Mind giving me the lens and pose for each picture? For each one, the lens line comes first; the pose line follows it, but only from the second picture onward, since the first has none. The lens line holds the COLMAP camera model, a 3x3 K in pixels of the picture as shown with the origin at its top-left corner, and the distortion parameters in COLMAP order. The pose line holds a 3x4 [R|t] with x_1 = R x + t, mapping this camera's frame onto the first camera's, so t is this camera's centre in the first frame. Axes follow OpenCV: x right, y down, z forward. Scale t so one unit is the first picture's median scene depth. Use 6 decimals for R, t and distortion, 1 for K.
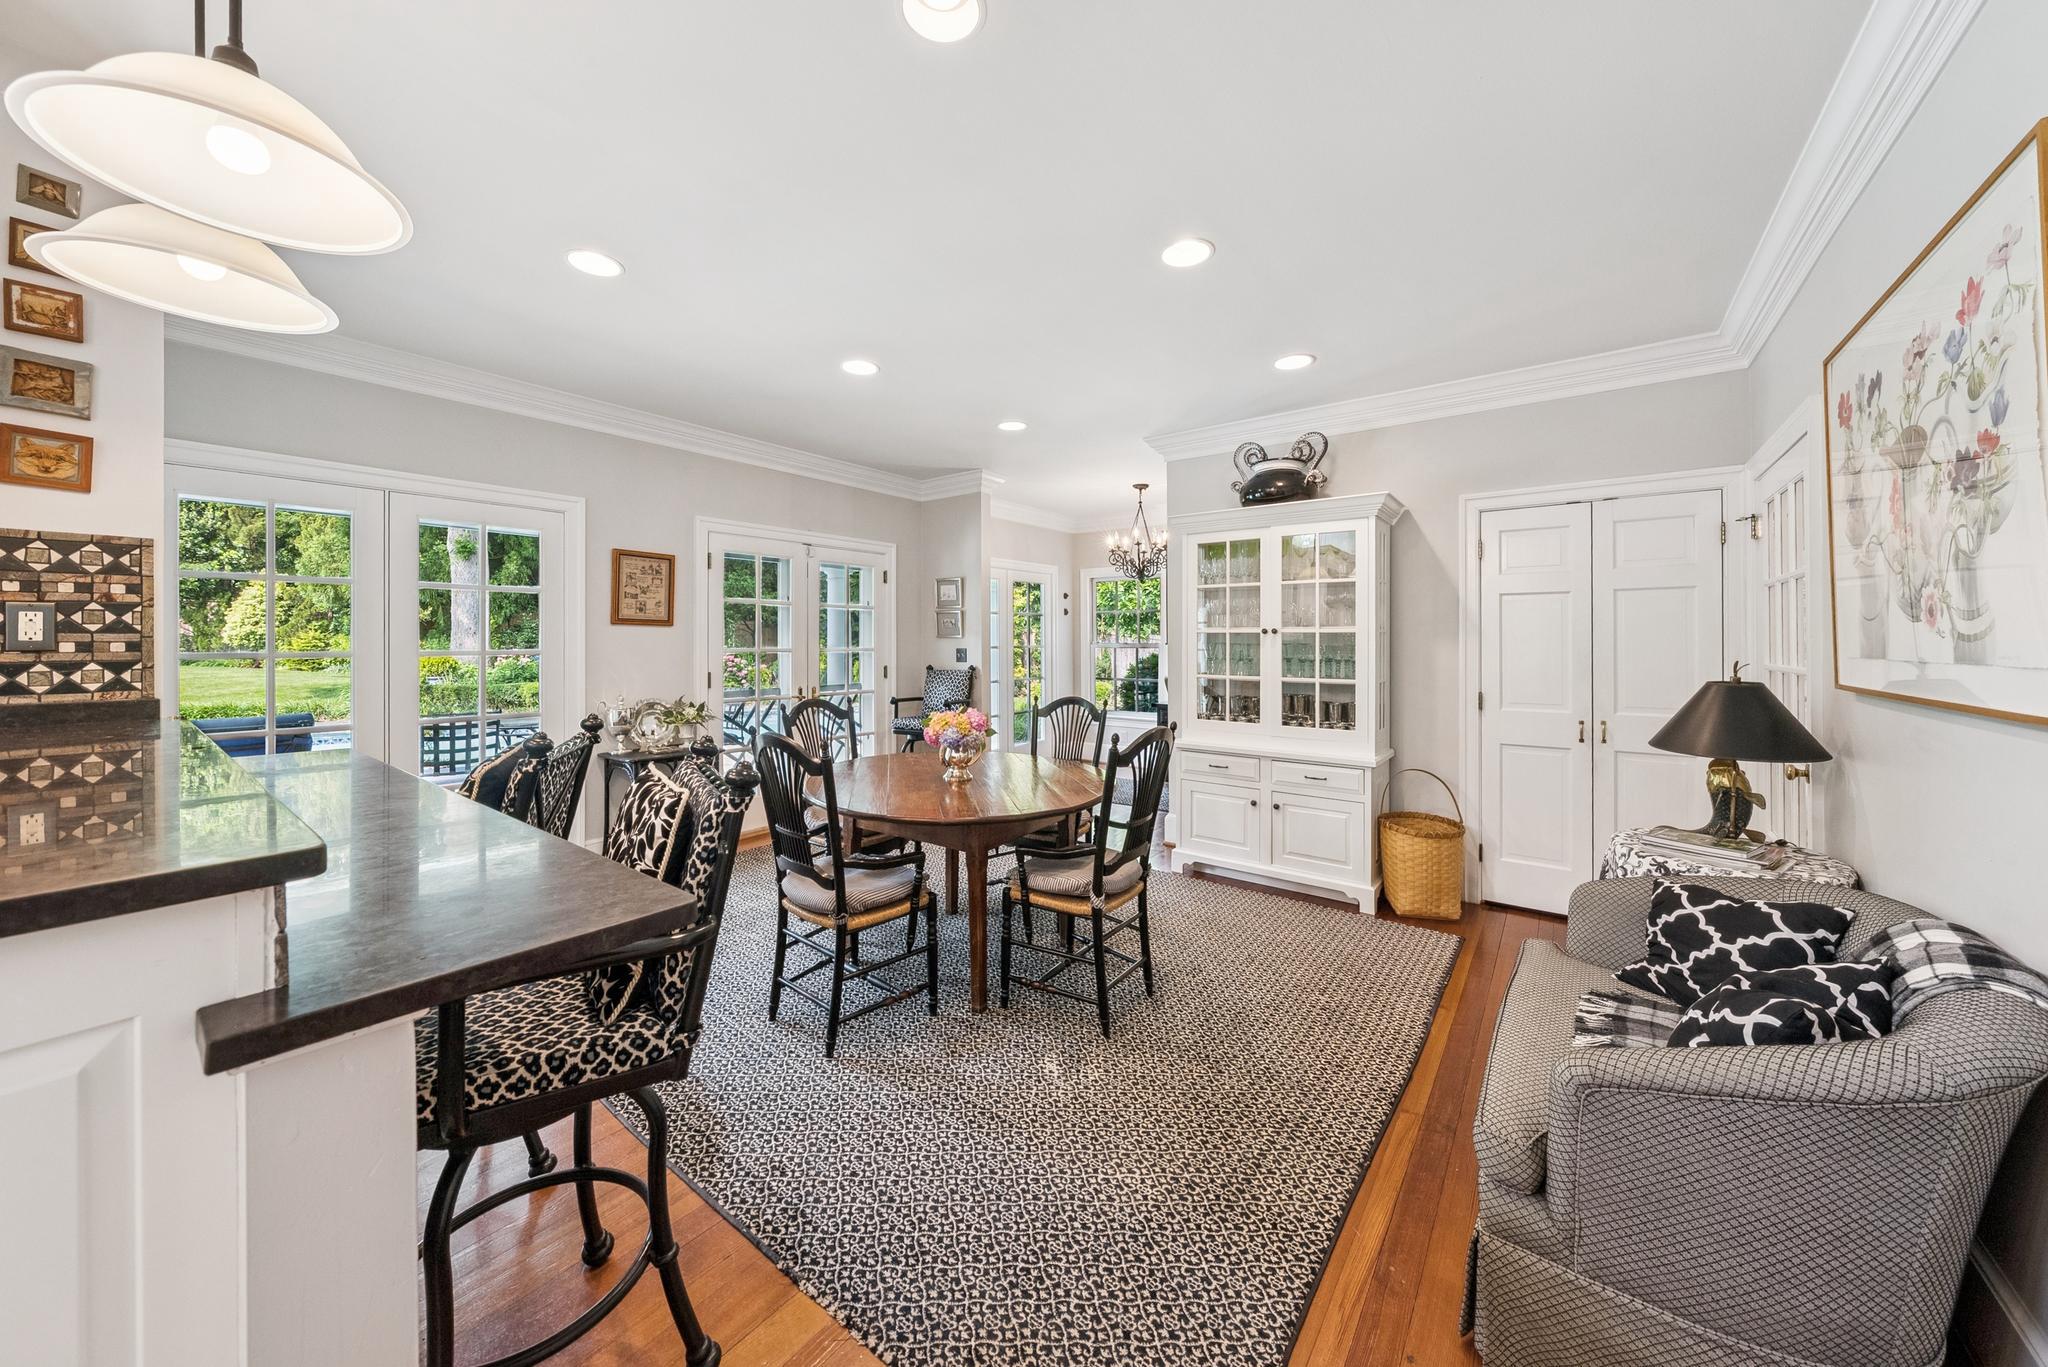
lens RADIAL K [[705.5, 0, 1020.5], [0, 705.5, 639.9], [0, 0, 1]] dist [-0.032474, -0.000034]
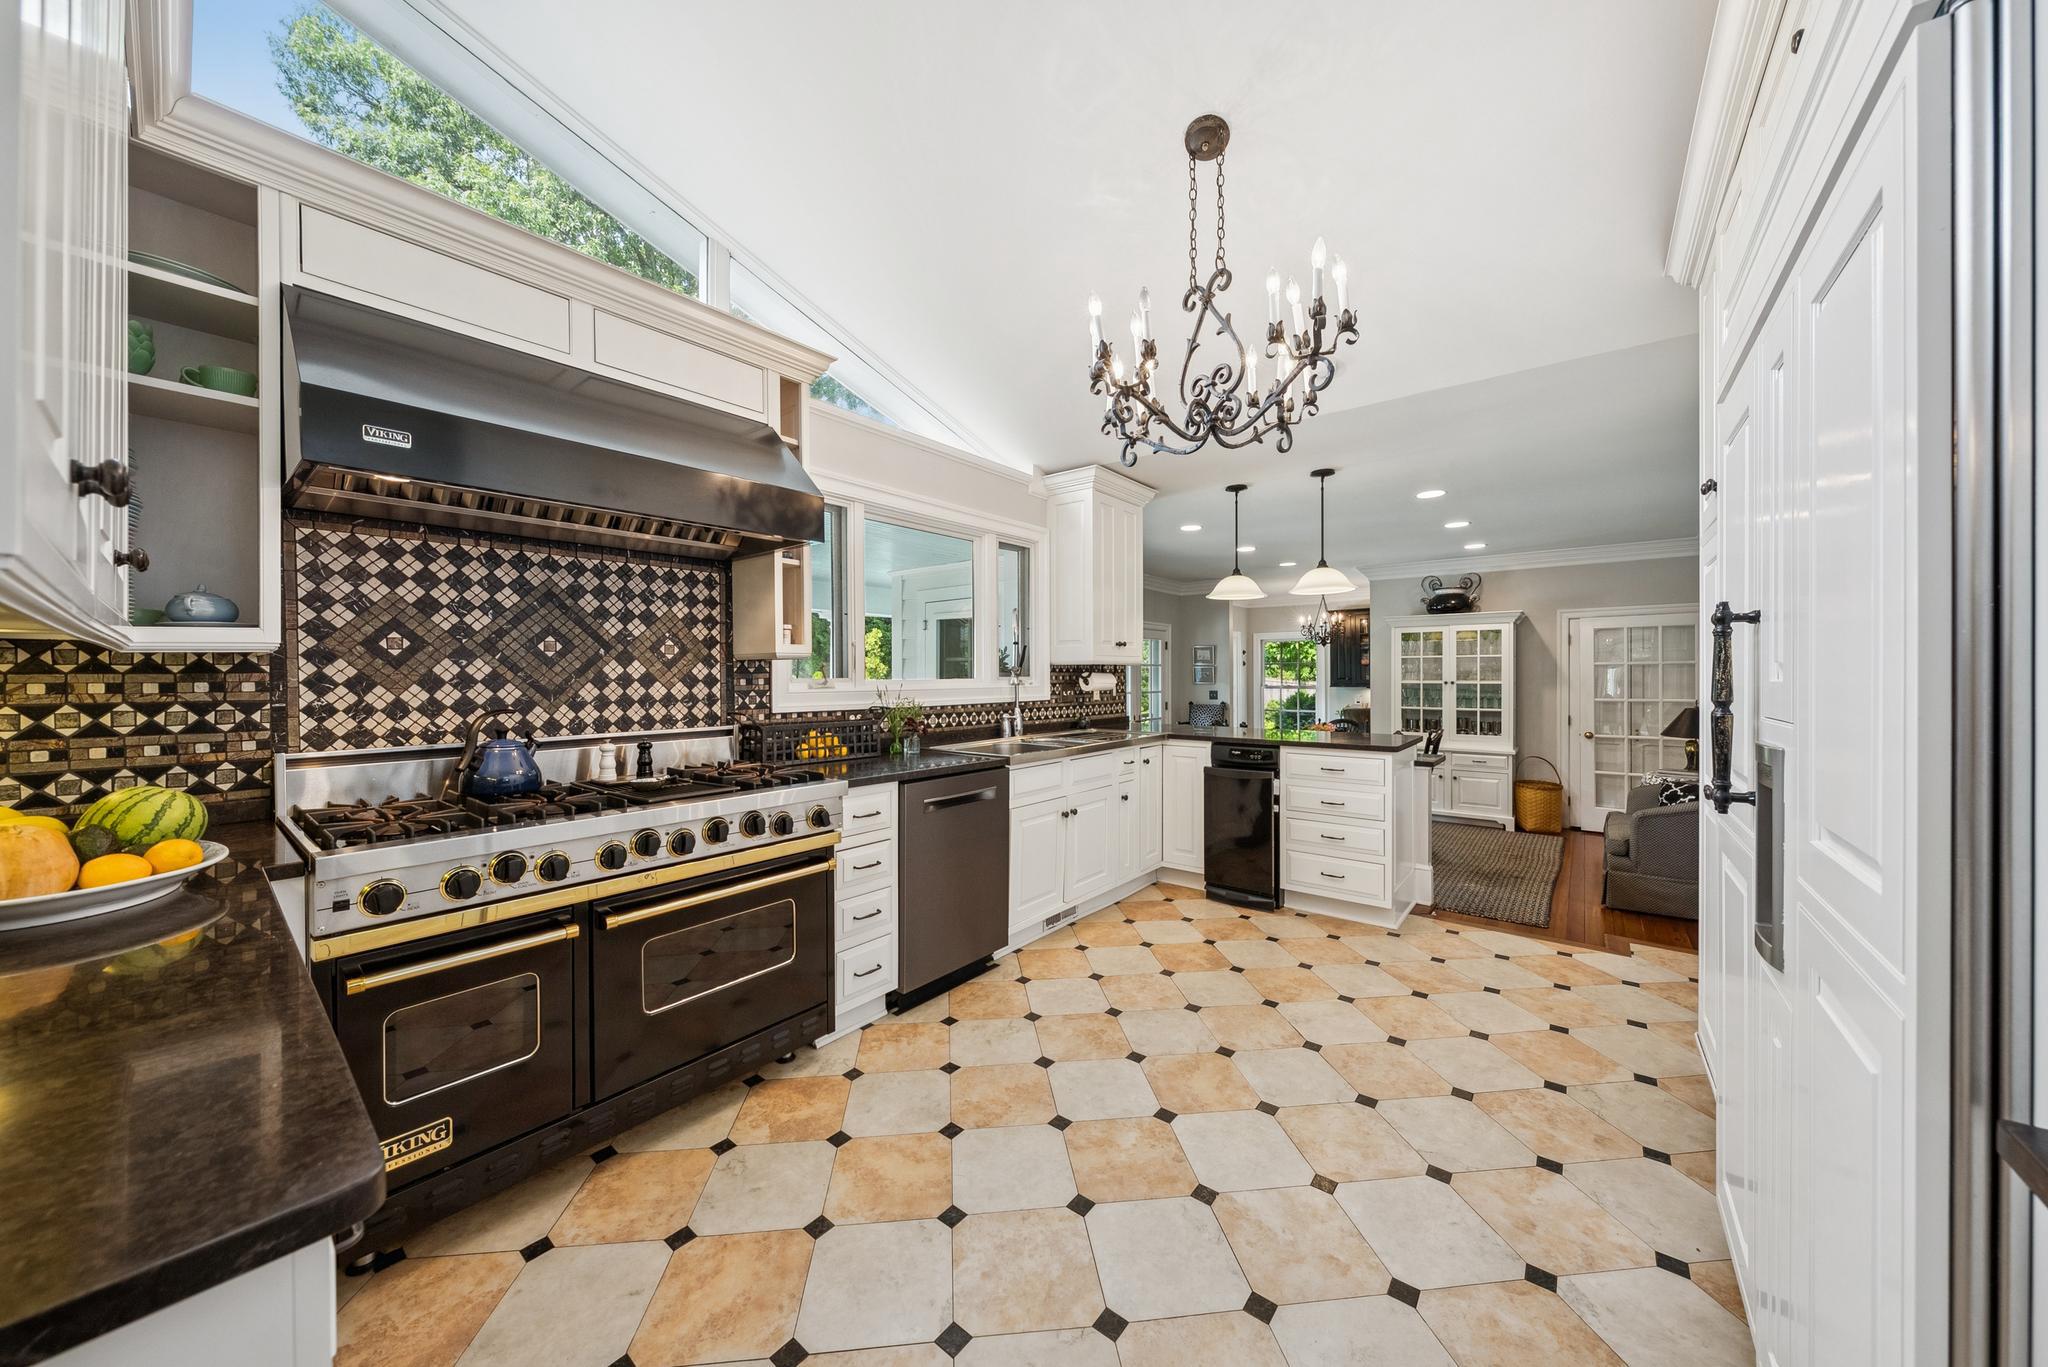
lens RADIAL K [[704.0, 0, 1018.0], [0, 704.0, 678.1], [0, 0, 1]] dist [-0.001976, -0.000130]
pose [[0.999873, -0.008383, -0.013589, -0.761594], [0.008506, 0.999923, 0.009004, -0.052100], [0.013513, -0.009118, 0.999867, -0.873714]]
